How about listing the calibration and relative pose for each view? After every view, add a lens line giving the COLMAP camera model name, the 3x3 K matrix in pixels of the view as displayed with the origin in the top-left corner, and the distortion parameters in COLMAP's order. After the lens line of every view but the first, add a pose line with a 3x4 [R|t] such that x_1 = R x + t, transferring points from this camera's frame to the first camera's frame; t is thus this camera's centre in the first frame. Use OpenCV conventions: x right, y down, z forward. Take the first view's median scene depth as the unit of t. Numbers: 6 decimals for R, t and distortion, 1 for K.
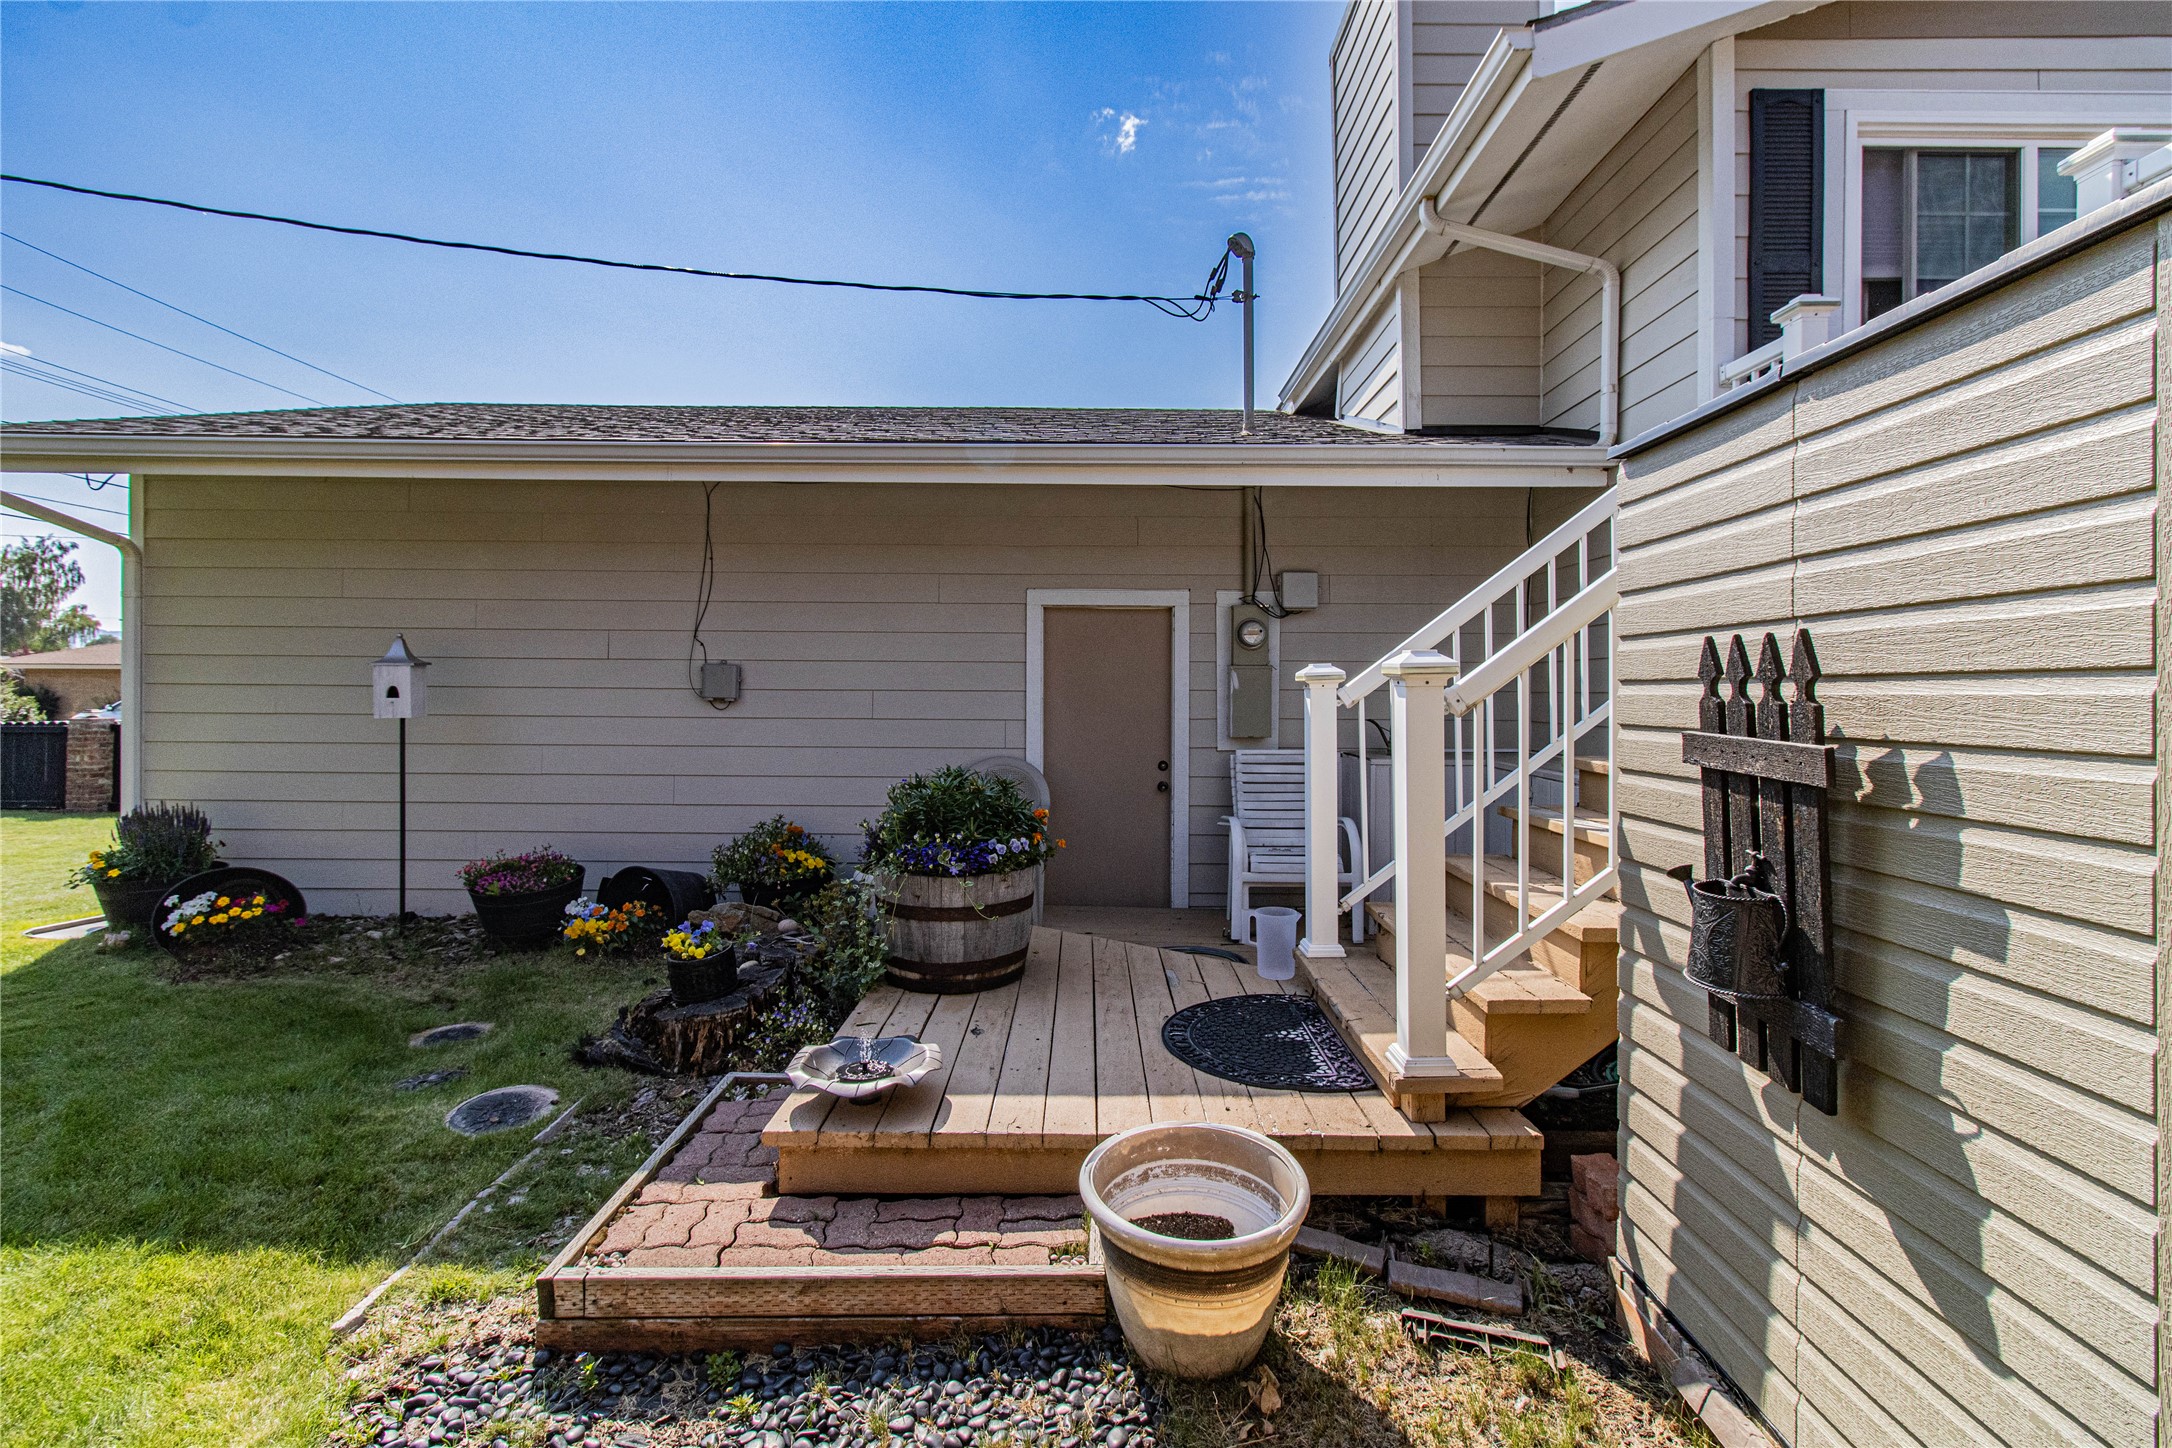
lens RADIAL K [[1023.6, 0, 1128.2], [0, 1023.6, 678.4], [0, 0, 1]] dist [-0.000534, 0.001369]
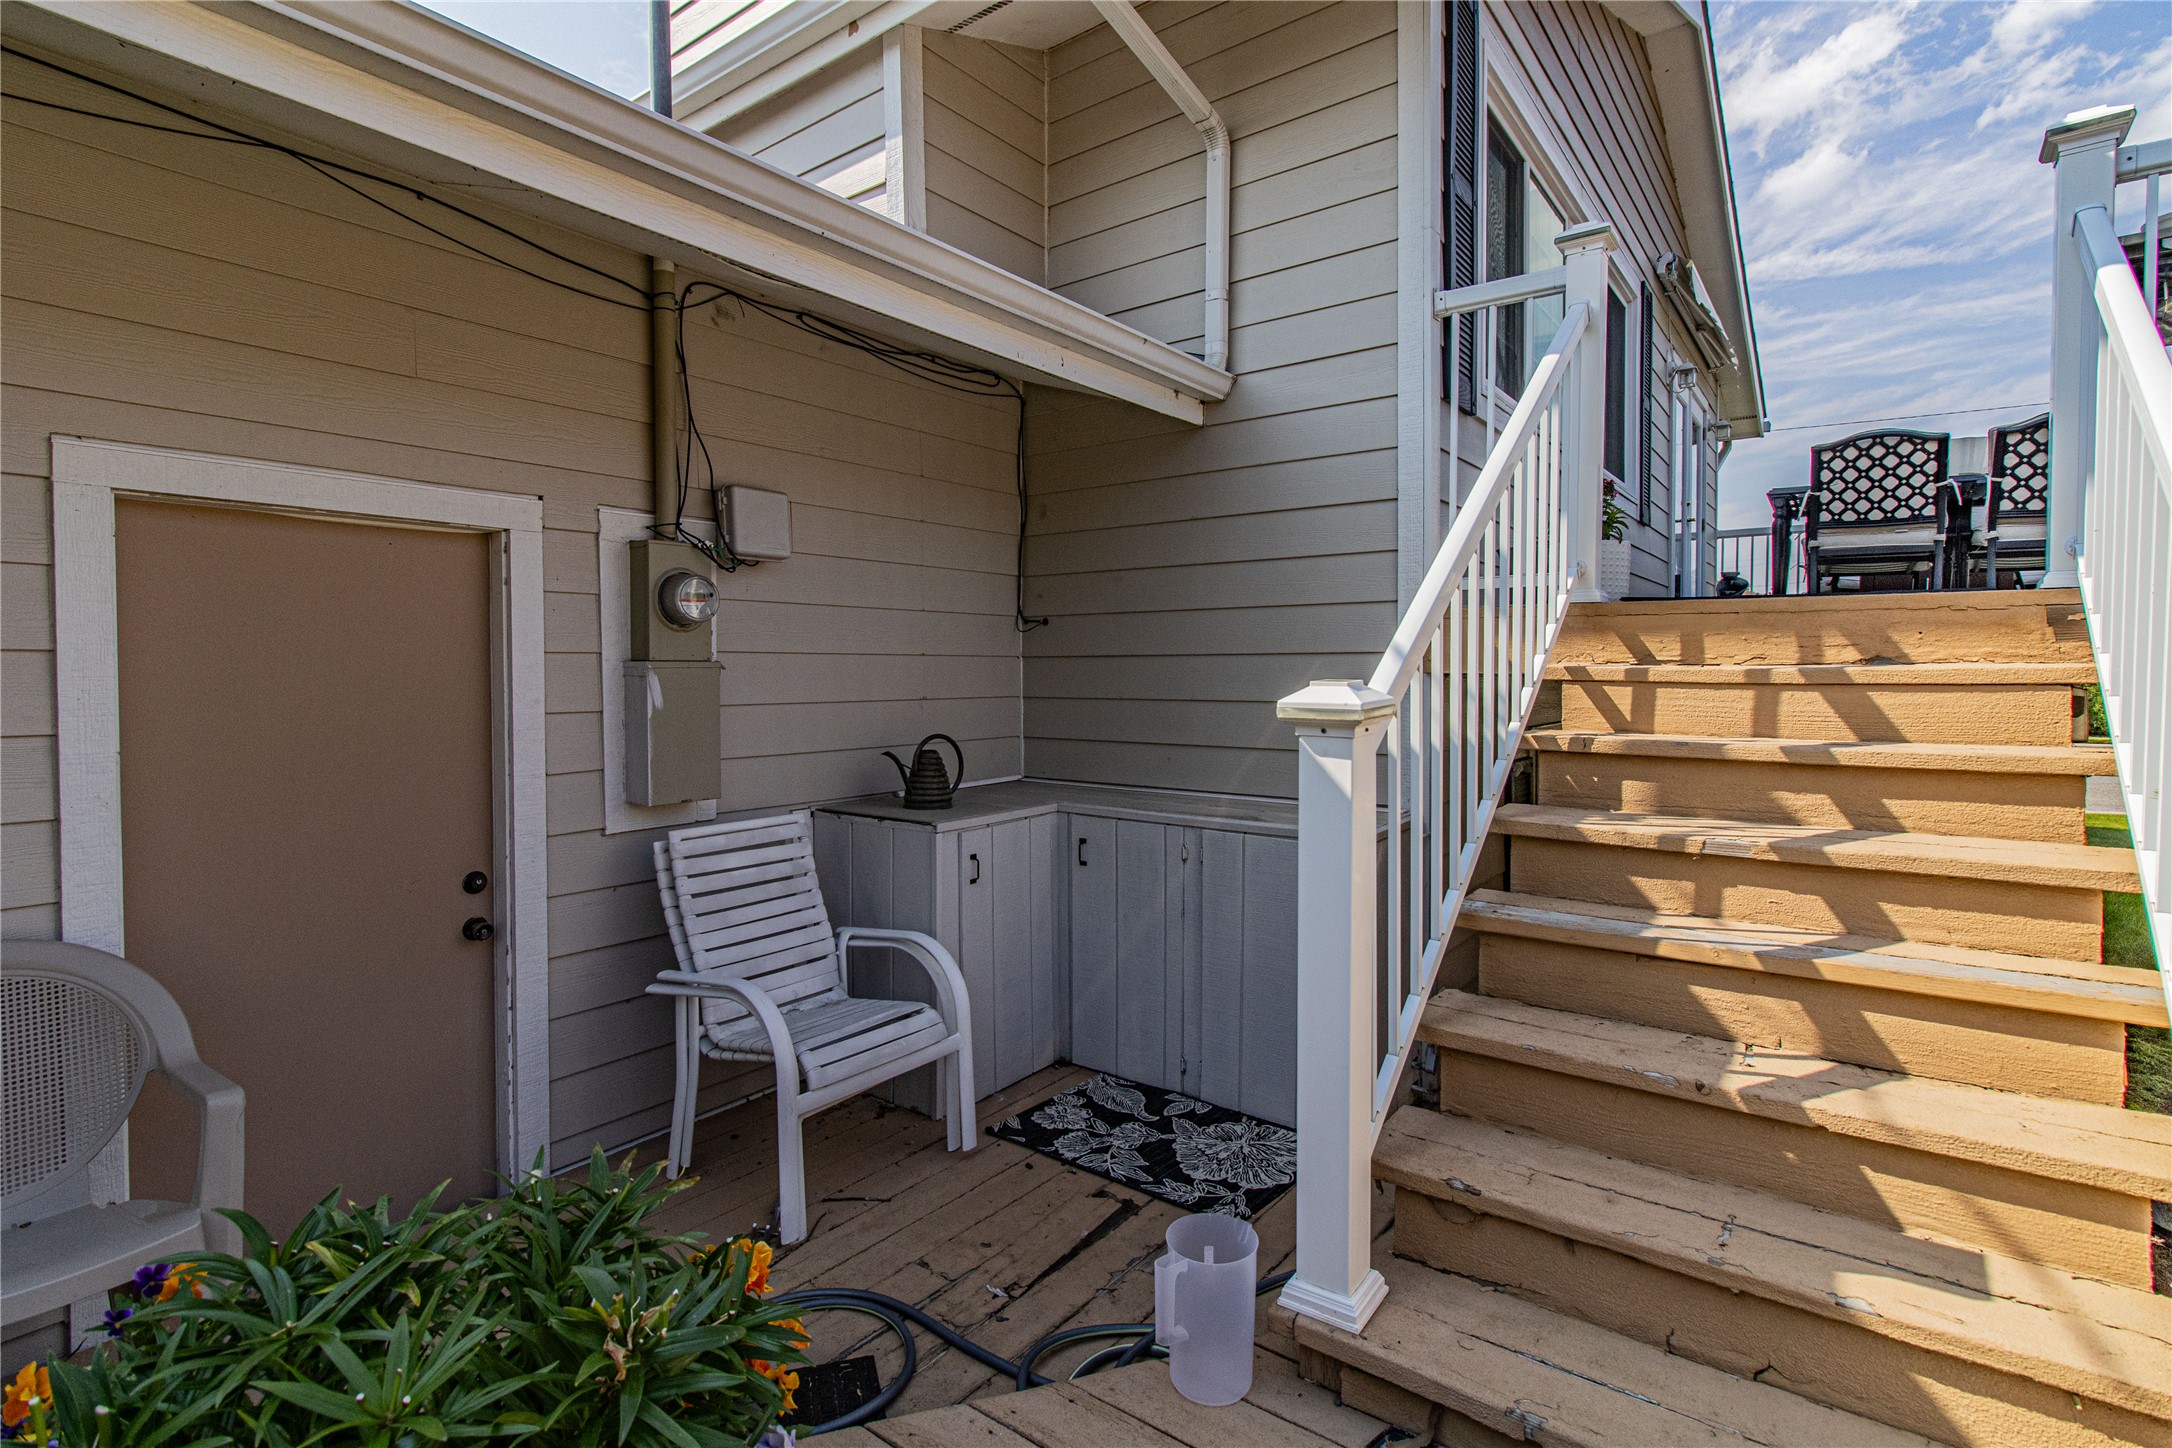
lens RADIAL K [[1023.6, 0, 1068.5], [0, 1023.6, 685.5], [0, 0, 1]] dist [-0.000534, 0.001369]
pose [[0.617146, -0.018613, 0.786629, -0.160244], [-0.004001, 0.999633, 0.026793, -0.014595], [-0.786839, -0.019682, 0.616845, 0.526629]]
